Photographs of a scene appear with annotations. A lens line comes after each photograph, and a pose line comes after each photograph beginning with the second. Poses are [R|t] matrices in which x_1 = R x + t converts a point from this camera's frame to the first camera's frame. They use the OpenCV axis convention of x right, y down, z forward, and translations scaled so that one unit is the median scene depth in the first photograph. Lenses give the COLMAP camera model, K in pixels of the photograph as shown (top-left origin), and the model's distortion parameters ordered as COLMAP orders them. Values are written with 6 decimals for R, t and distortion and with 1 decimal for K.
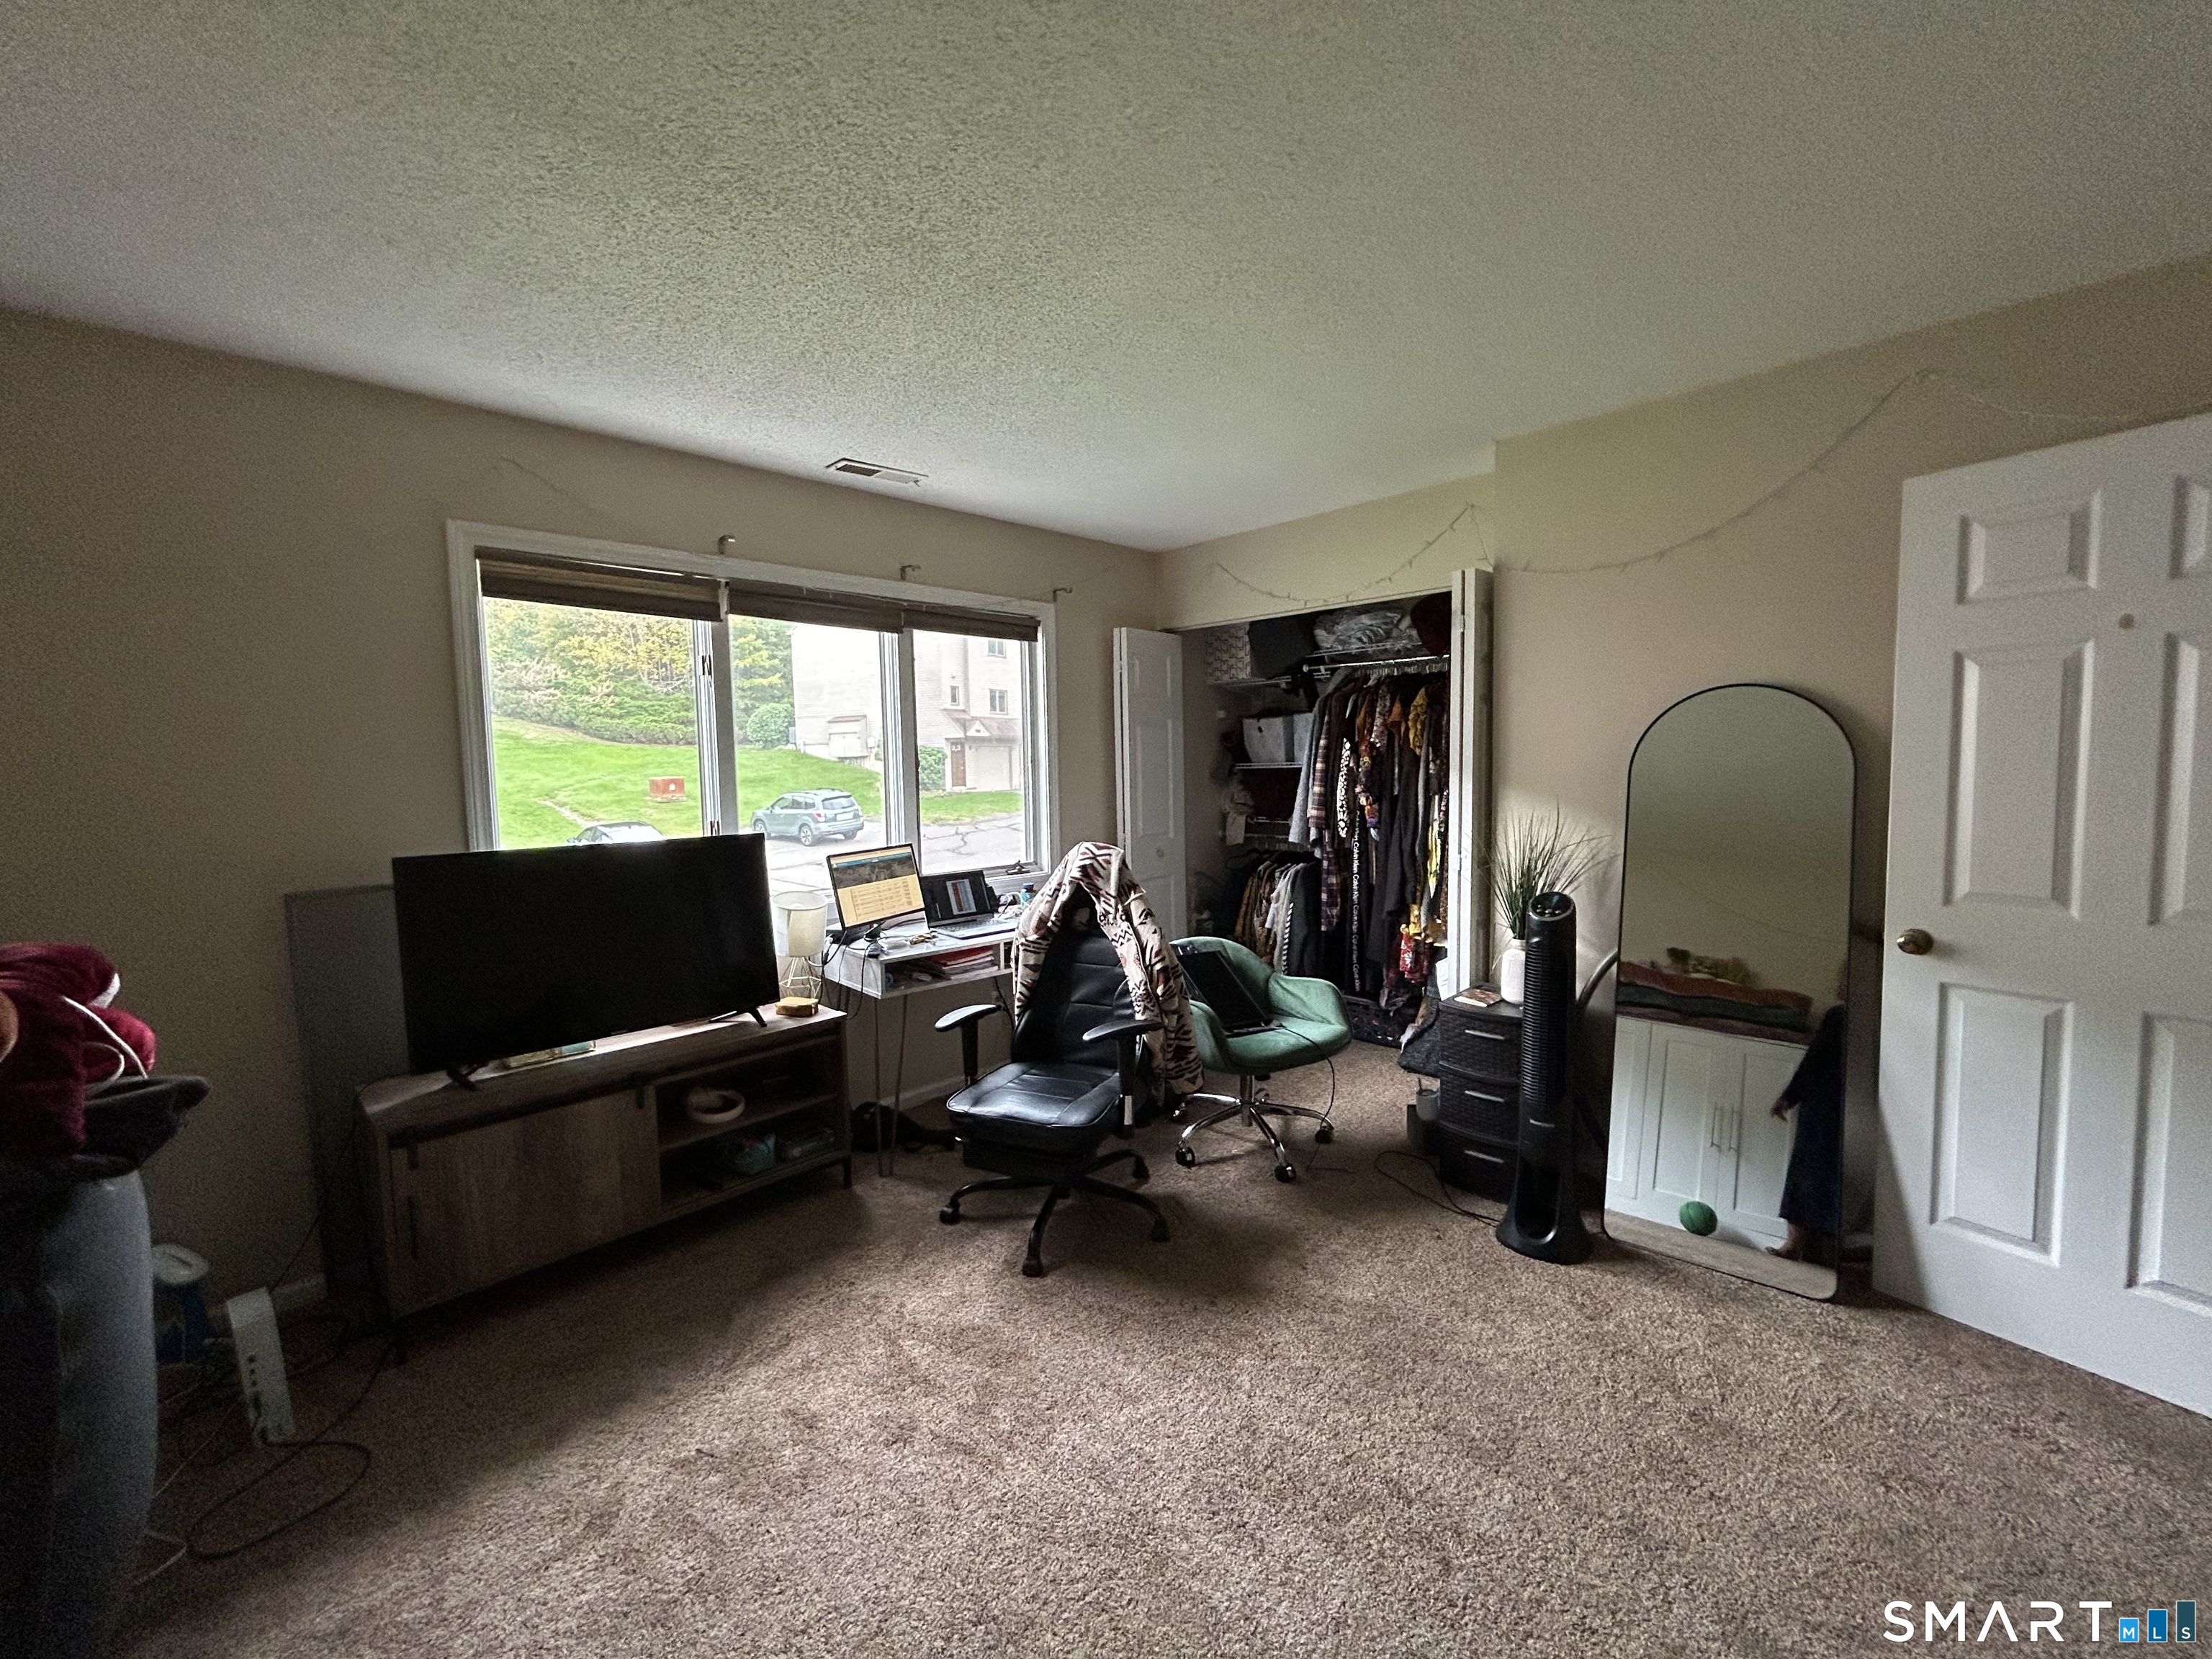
lens RADIAL K [[894.1, 0, 1103.3], [0, 894.1, 828.3], [0, 0, 1]] dist [-0.000335, 0.000319]
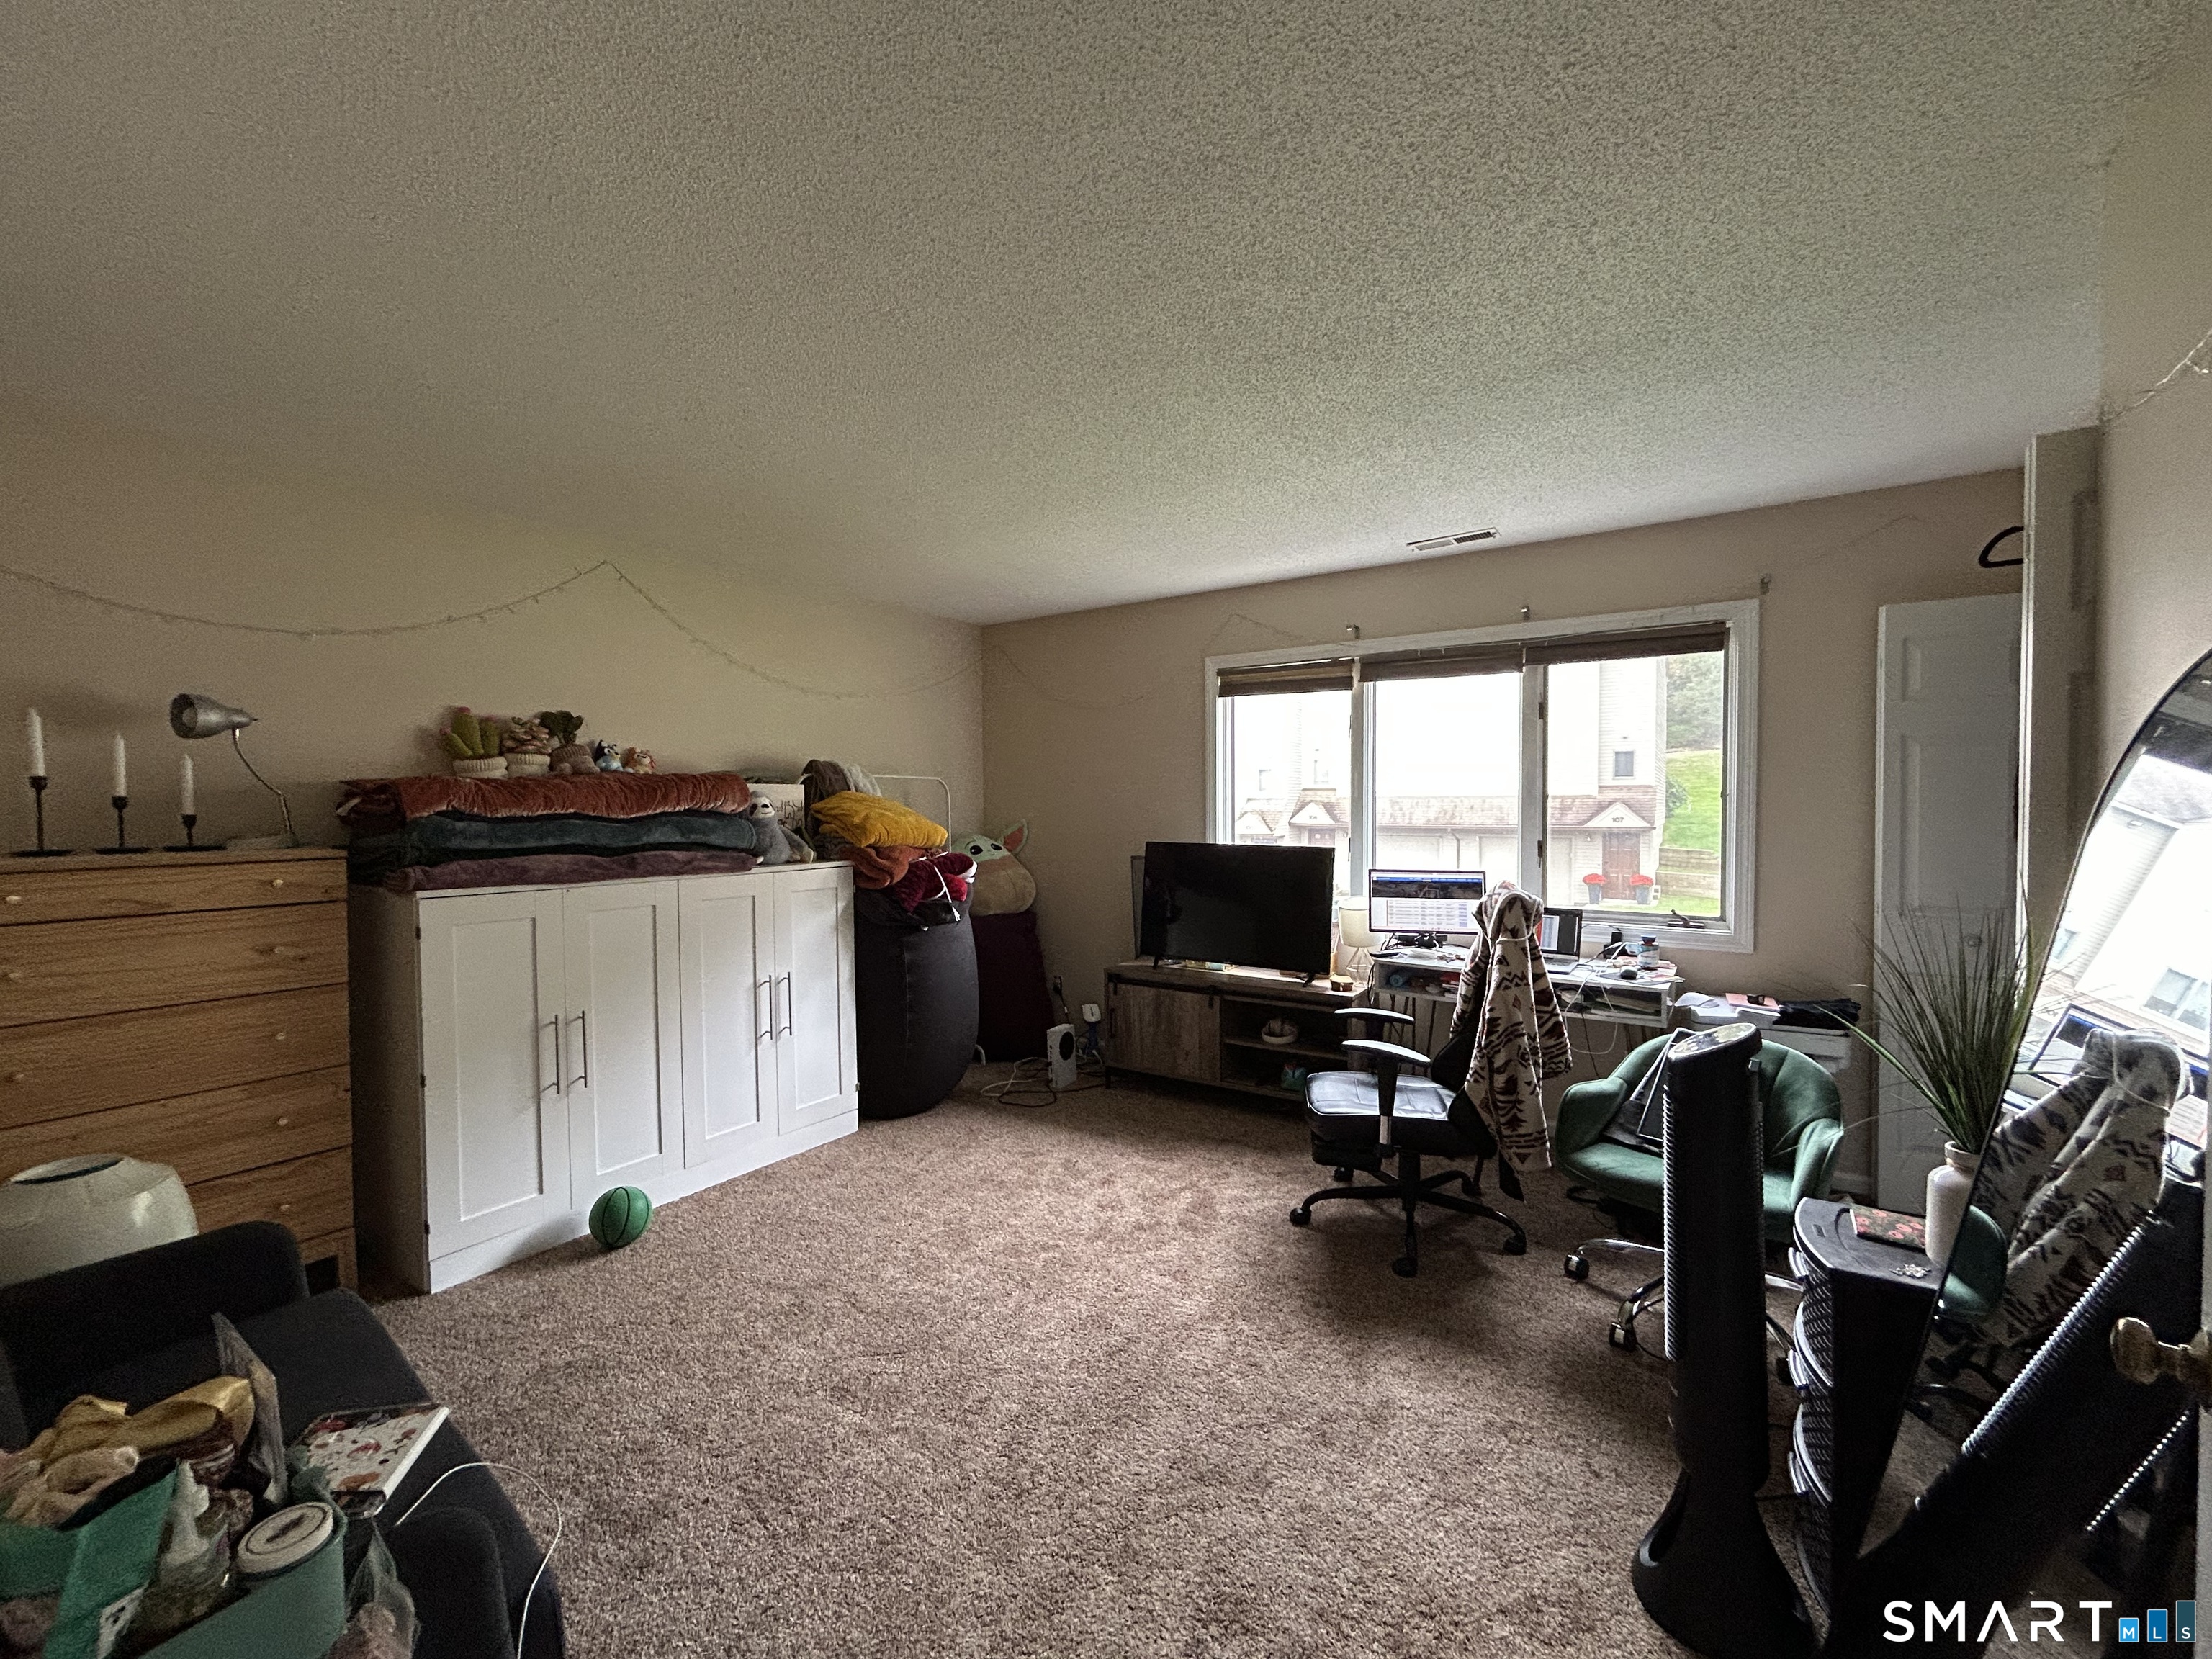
lens RADIAL K [[894.1, 0, 1109.3], [0, 894.1, 821.4], [0, 0, 1]] dist [-0.000335, 0.000319]
pose [[0.212289, 0.048311, -0.976012, 0.879632], [-0.066970, 0.997148, 0.034790, -0.059803], [0.974909, 0.057978, 0.214919, 0.392705]]
